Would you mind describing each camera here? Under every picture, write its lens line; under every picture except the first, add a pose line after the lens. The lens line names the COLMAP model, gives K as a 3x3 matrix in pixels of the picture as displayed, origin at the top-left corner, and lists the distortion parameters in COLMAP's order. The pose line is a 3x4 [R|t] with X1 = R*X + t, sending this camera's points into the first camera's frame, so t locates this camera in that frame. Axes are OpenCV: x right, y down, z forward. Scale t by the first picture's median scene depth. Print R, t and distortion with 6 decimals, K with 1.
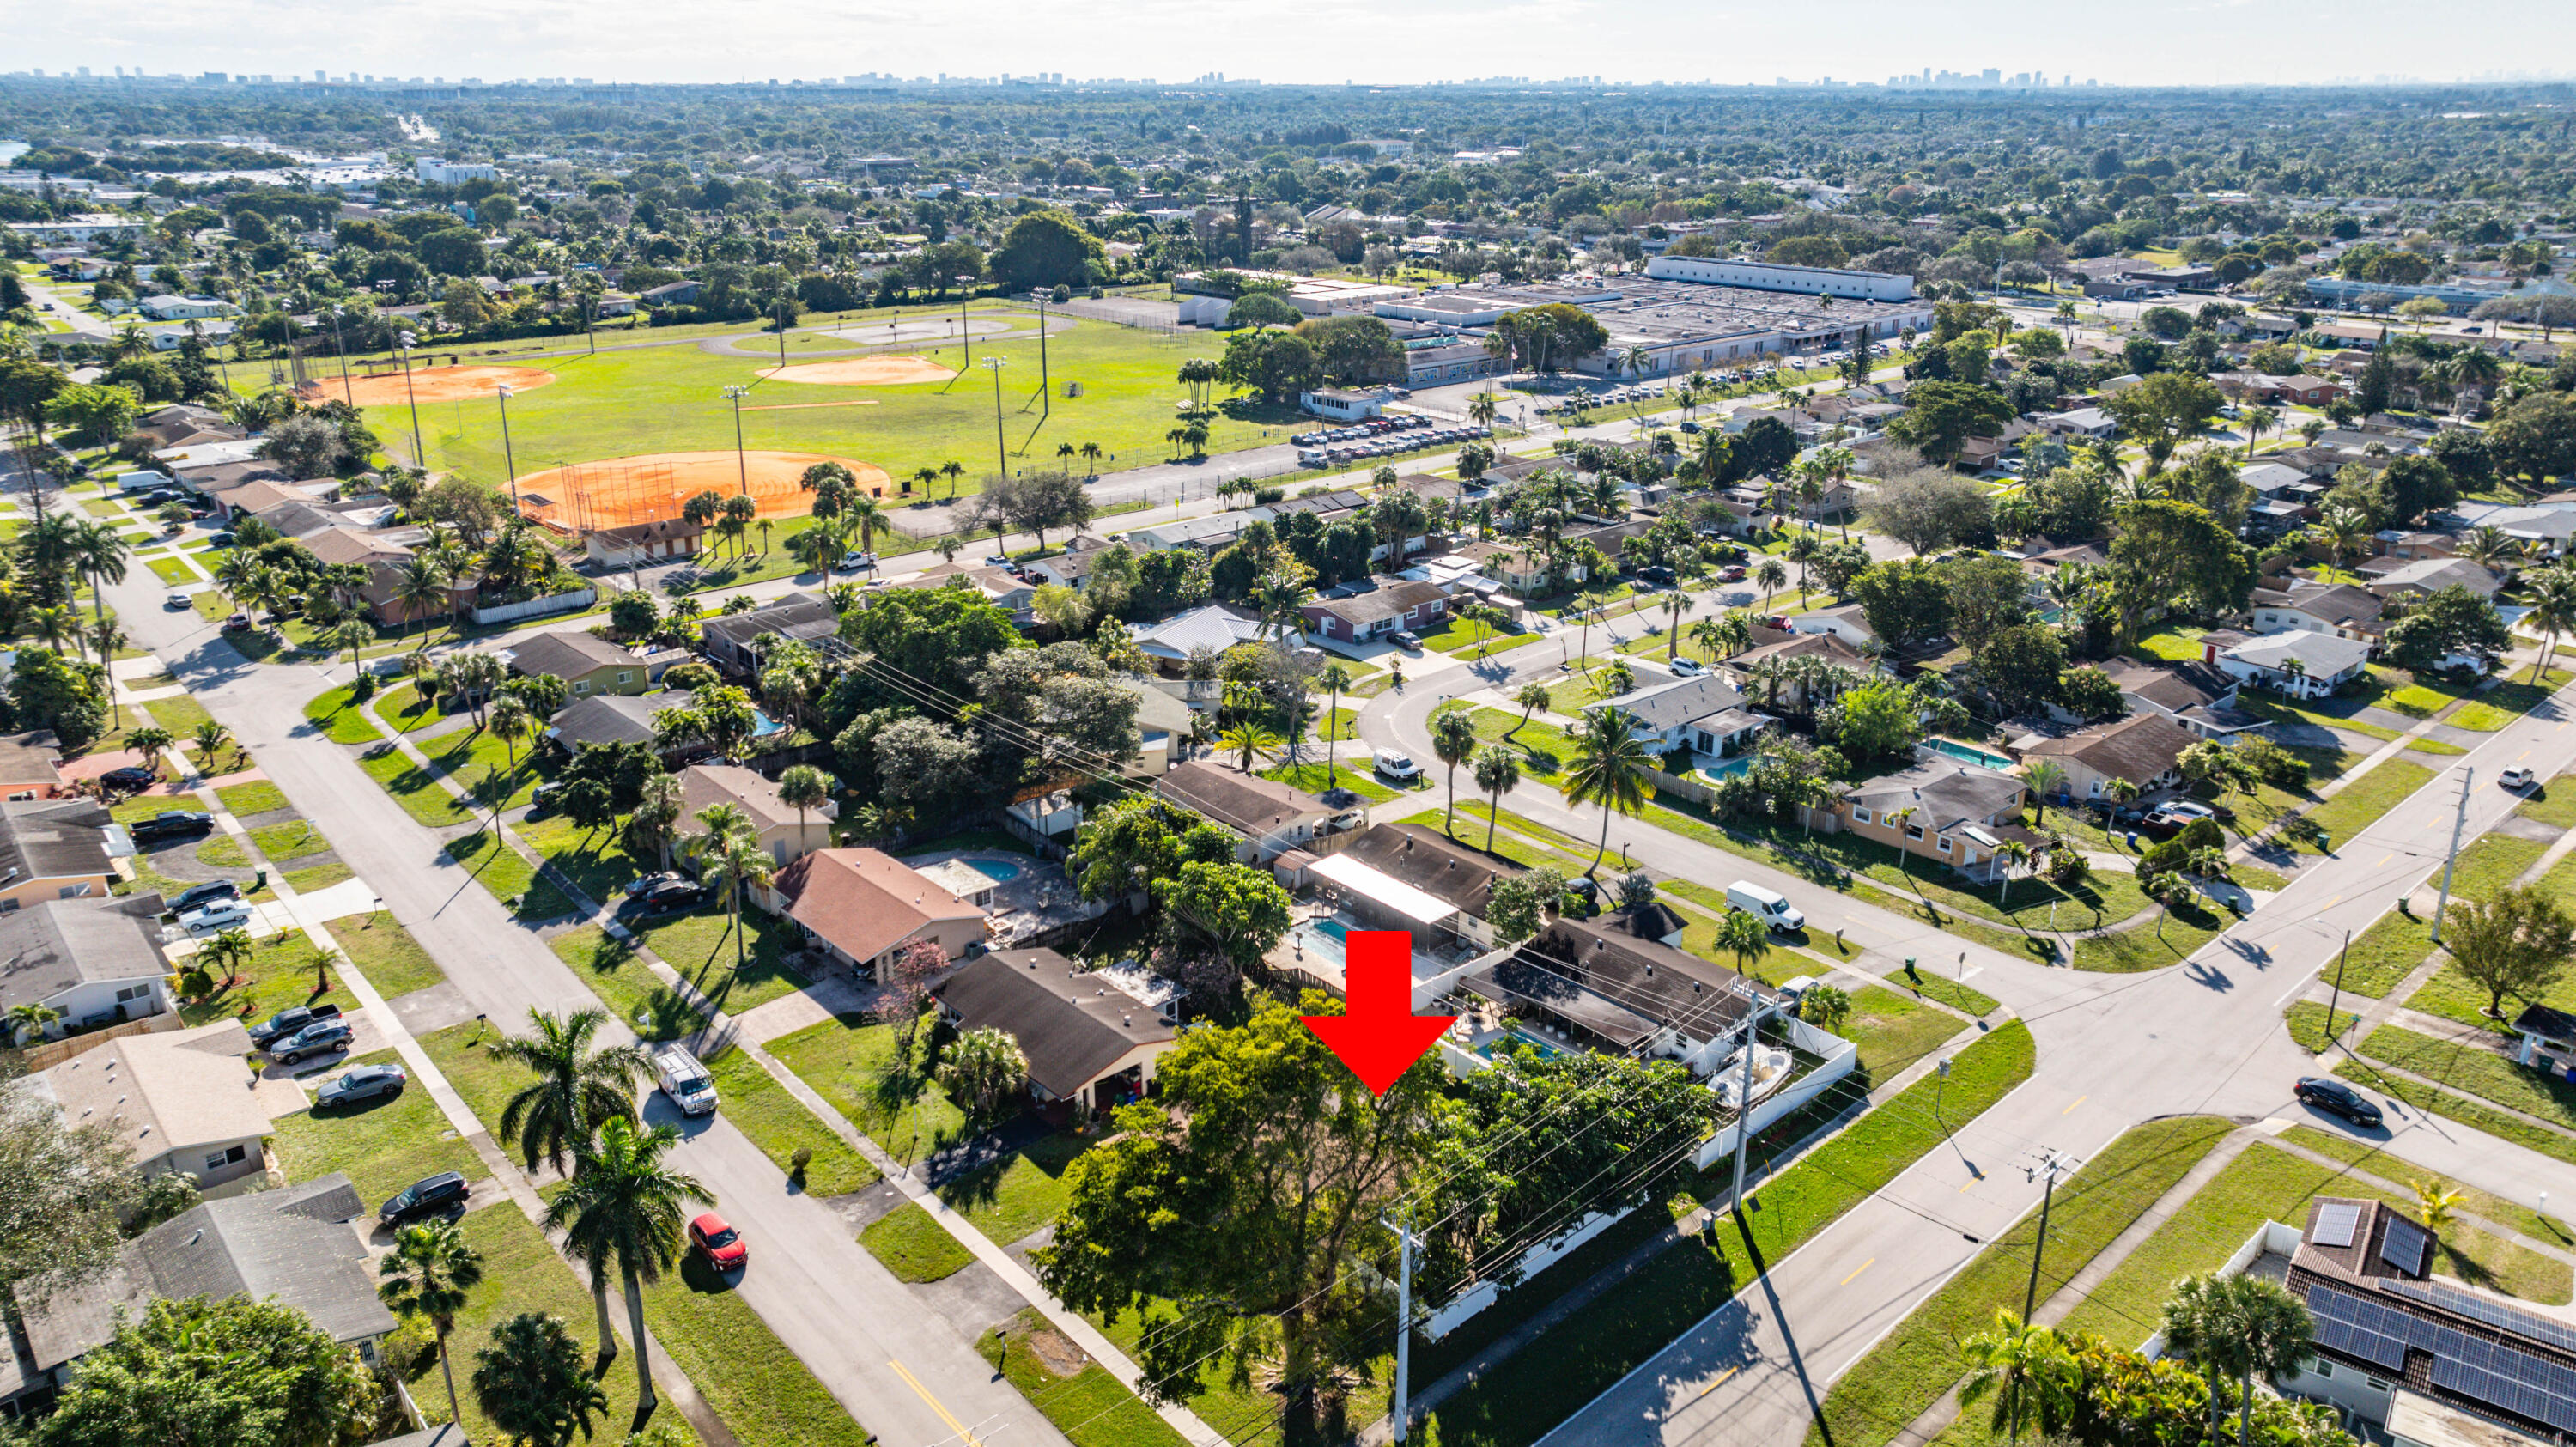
lens RADIAL K [[1777.1, 0, 1287.9], [0, 1777.1, 730.4], [0, 0, 1]] dist [-0.037089, 0.049744]
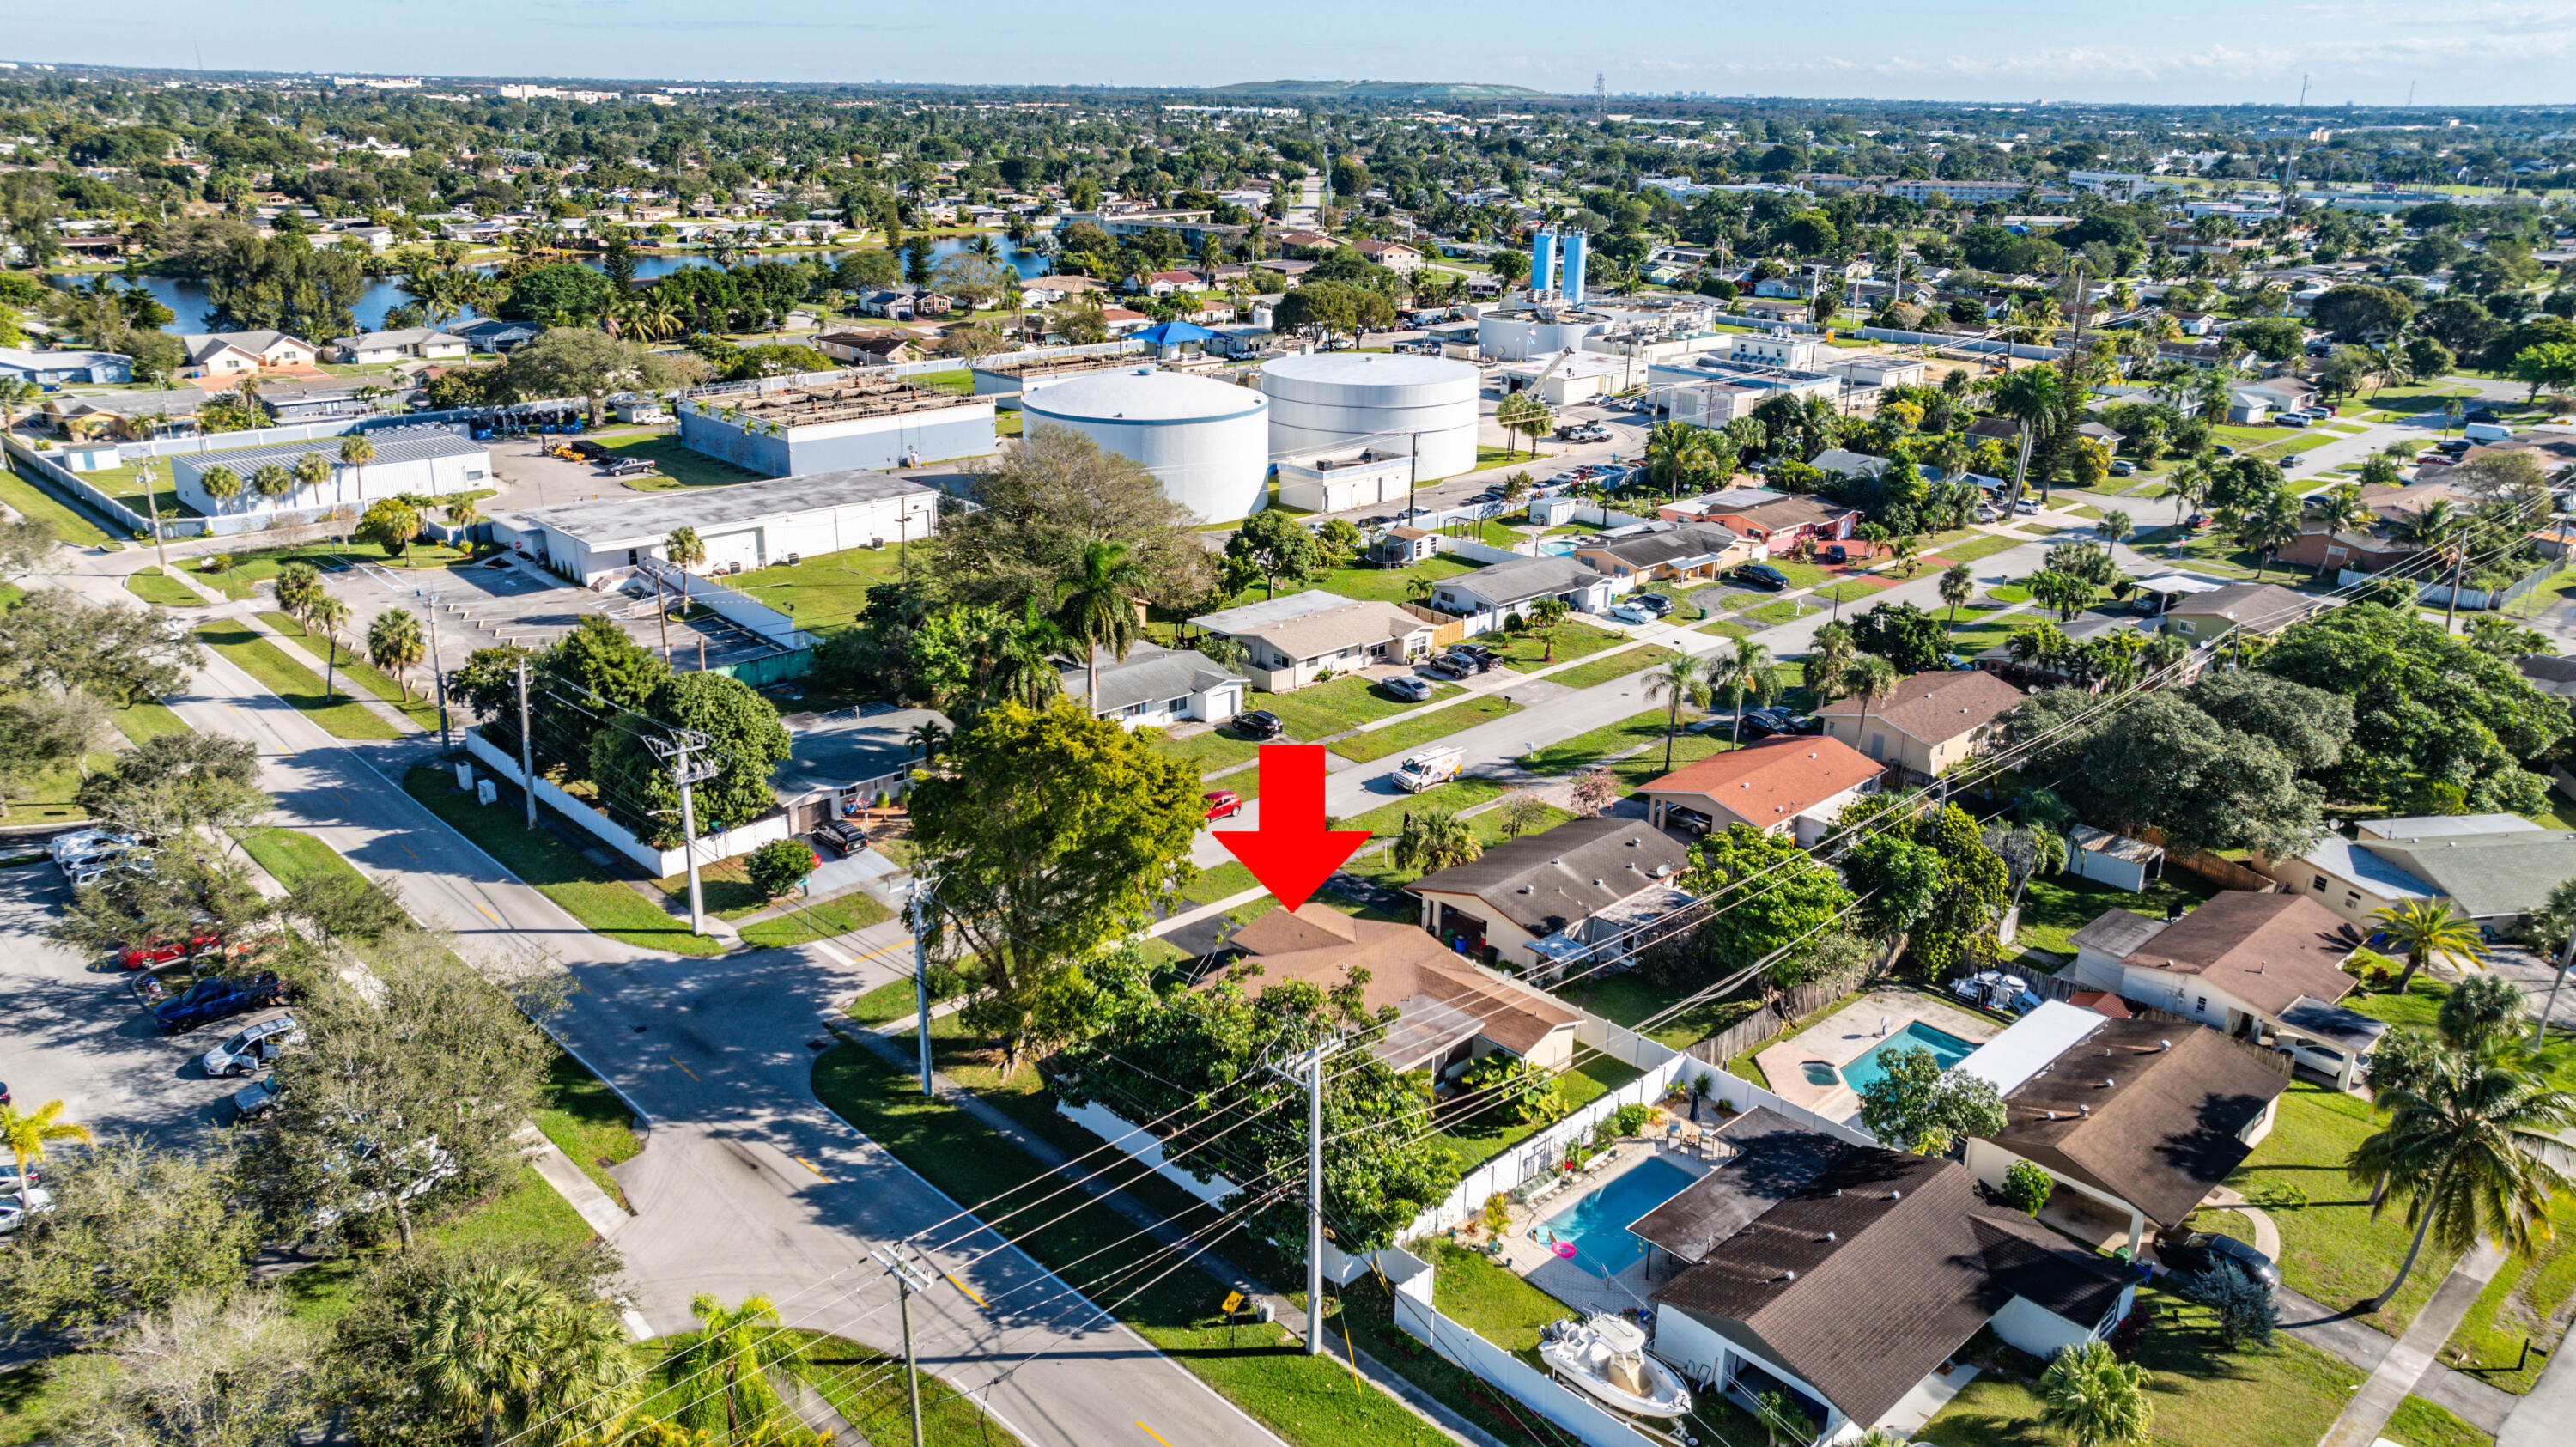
lens RADIAL K [[1777.1, 0, 1287.9], [0, 1777.1, 730.4], [0, 0, 1]] dist [-0.037089, 0.049744]
pose [[0.033272, 0.328599, -0.943883, 0.458328], [-0.344748, 0.890217, 0.297764, -0.086083], [0.938105, 0.315495, 0.142904, 0.444193]]
